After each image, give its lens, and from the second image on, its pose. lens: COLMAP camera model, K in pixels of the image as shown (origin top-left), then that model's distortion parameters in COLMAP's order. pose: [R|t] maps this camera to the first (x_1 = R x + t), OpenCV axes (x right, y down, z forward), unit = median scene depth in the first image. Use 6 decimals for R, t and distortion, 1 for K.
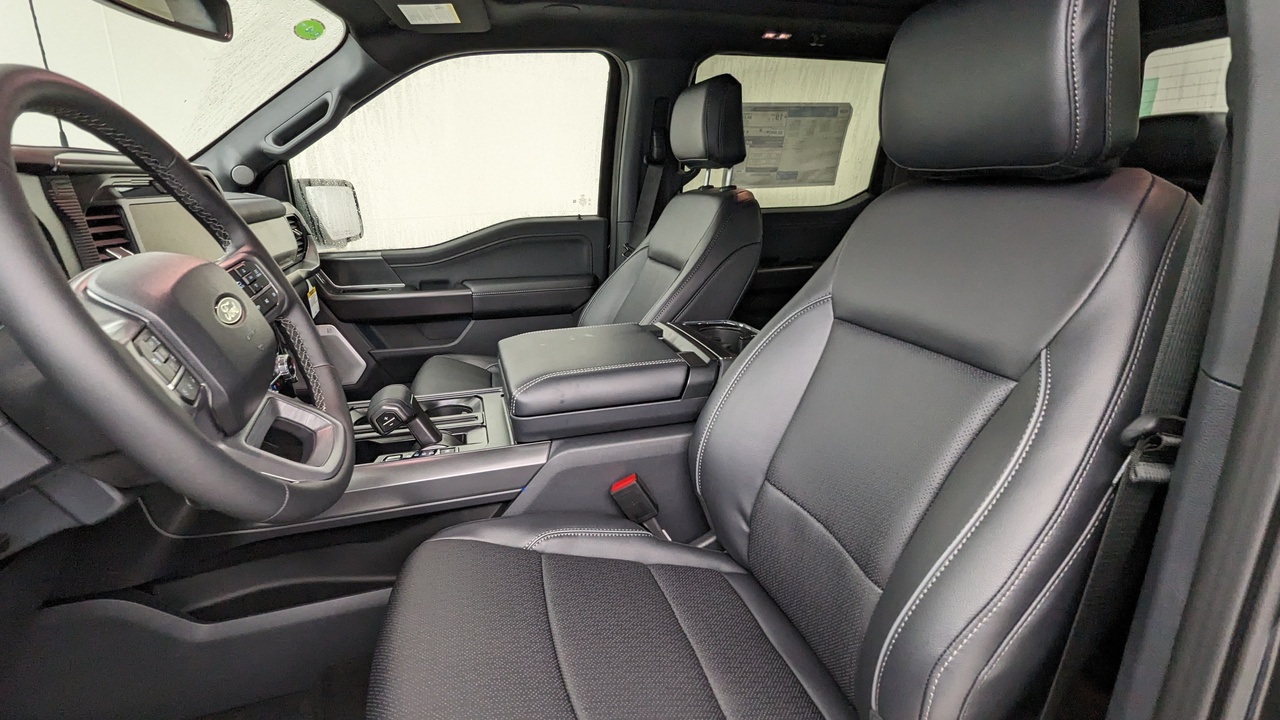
lens RADIAL K [[618.4, 0, 640.0], [0, 618.4, 360.0], [0, 0, 1]] dist [0.003070, -0.000341]
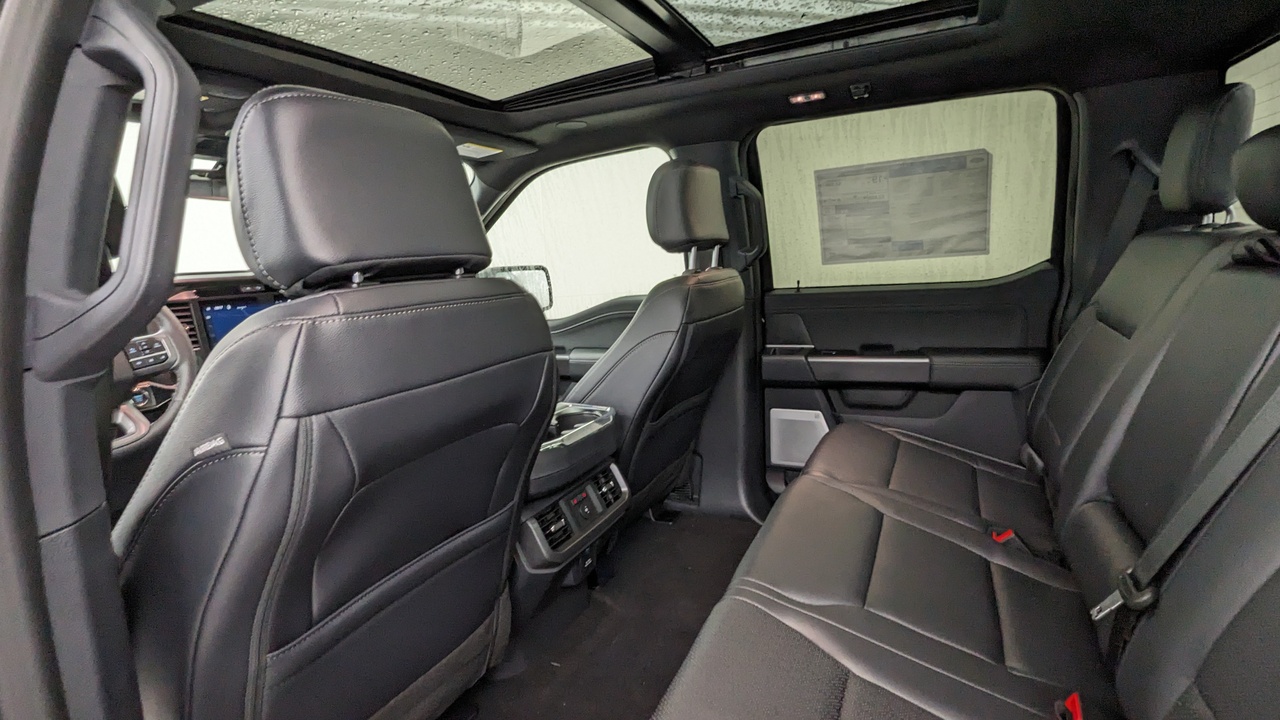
lens RADIAL K [[618.4, 0, 640.0], [0, 618.4, 360.0], [0, 0, 1]] dist [0.003070, -0.000341]
pose [[0.740075, 0.079114, -0.667854, 0.657774], [-0.140187, 0.989390, -0.038143, -0.087409], [0.657751, 0.121853, 0.743314, 0.233108]]
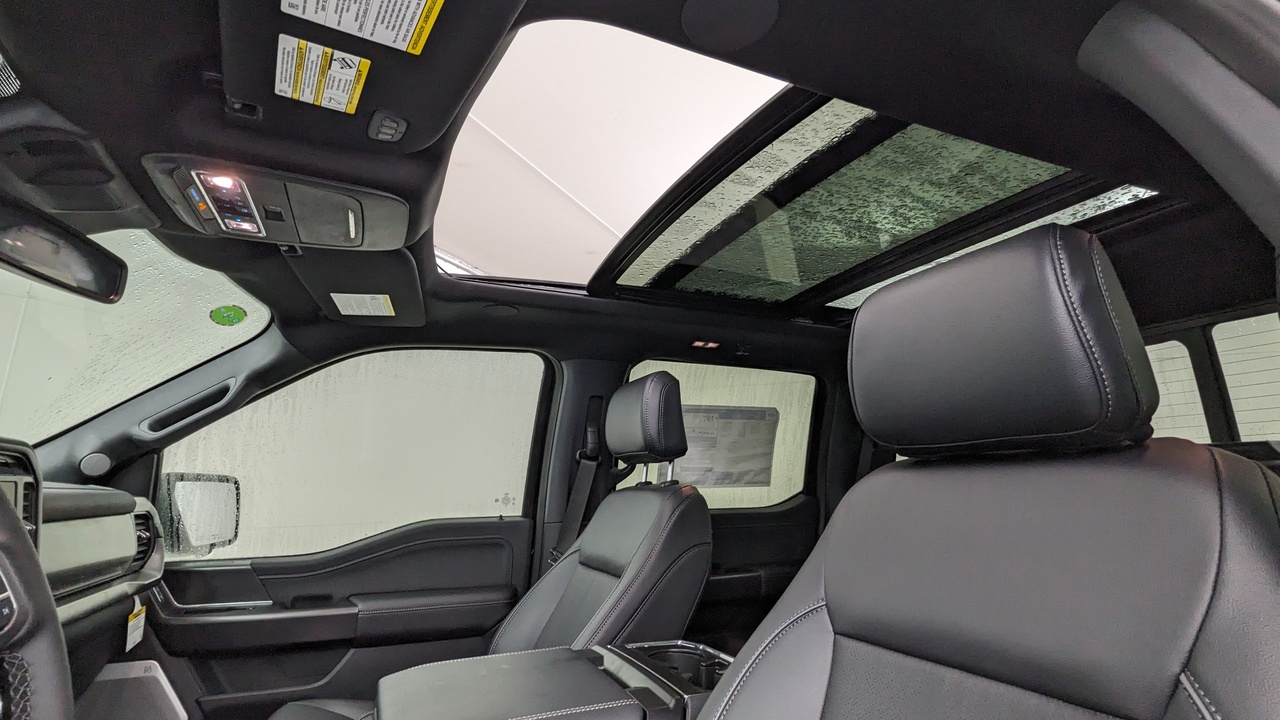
lens RADIAL K [[618.4, 0, 640.0], [0, 618.4, 360.0], [0, 0, 1]] dist [0.003070, -0.000341]
pose [[0.991988, 0.031783, 0.122269, -0.017947], [0.029849, 0.881468, -0.471300, -0.006370], [-0.122755, 0.471174, 0.873457, 0.104391]]
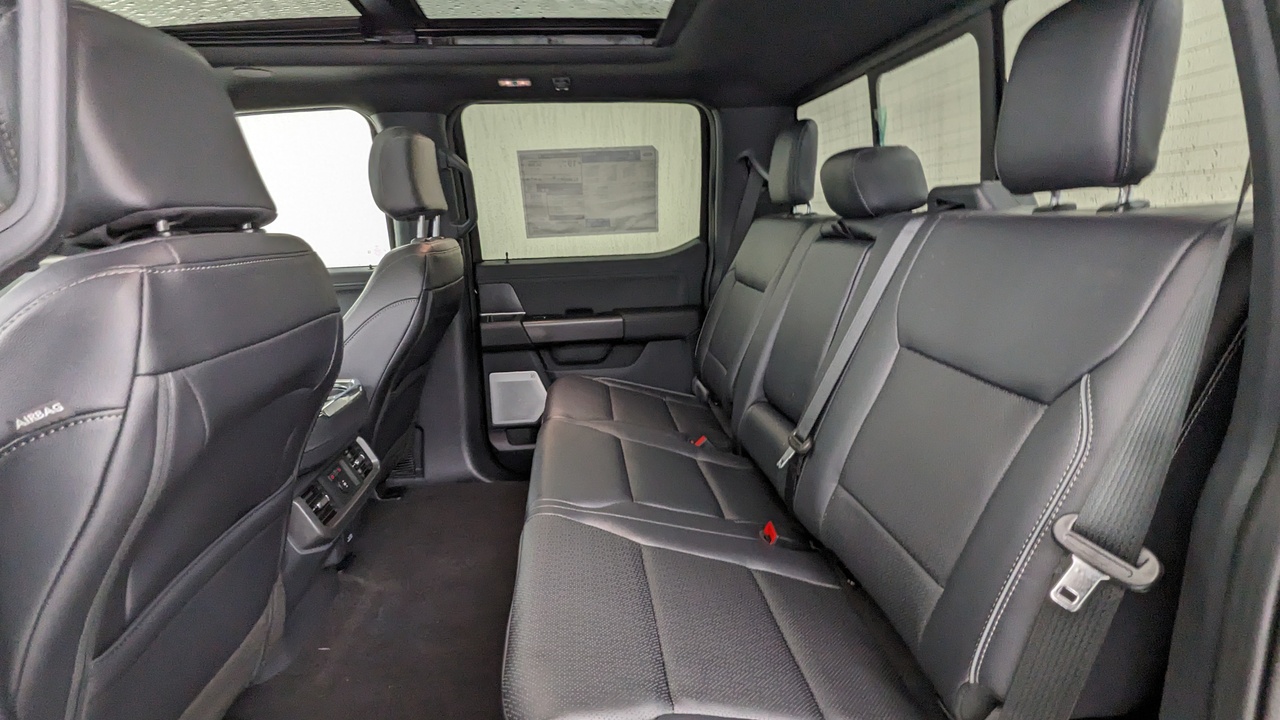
lens RADIAL K [[618.4, 0, 640.0], [0, 618.4, 360.0], [0, 0, 1]] dist [0.003070, -0.000341]
pose [[0.982595, 0.024608, -0.184123, 0.596040], [-0.035635, 0.997748, -0.056822, -0.045287], [0.182310, 0.062395, 0.981259, 0.116501]]
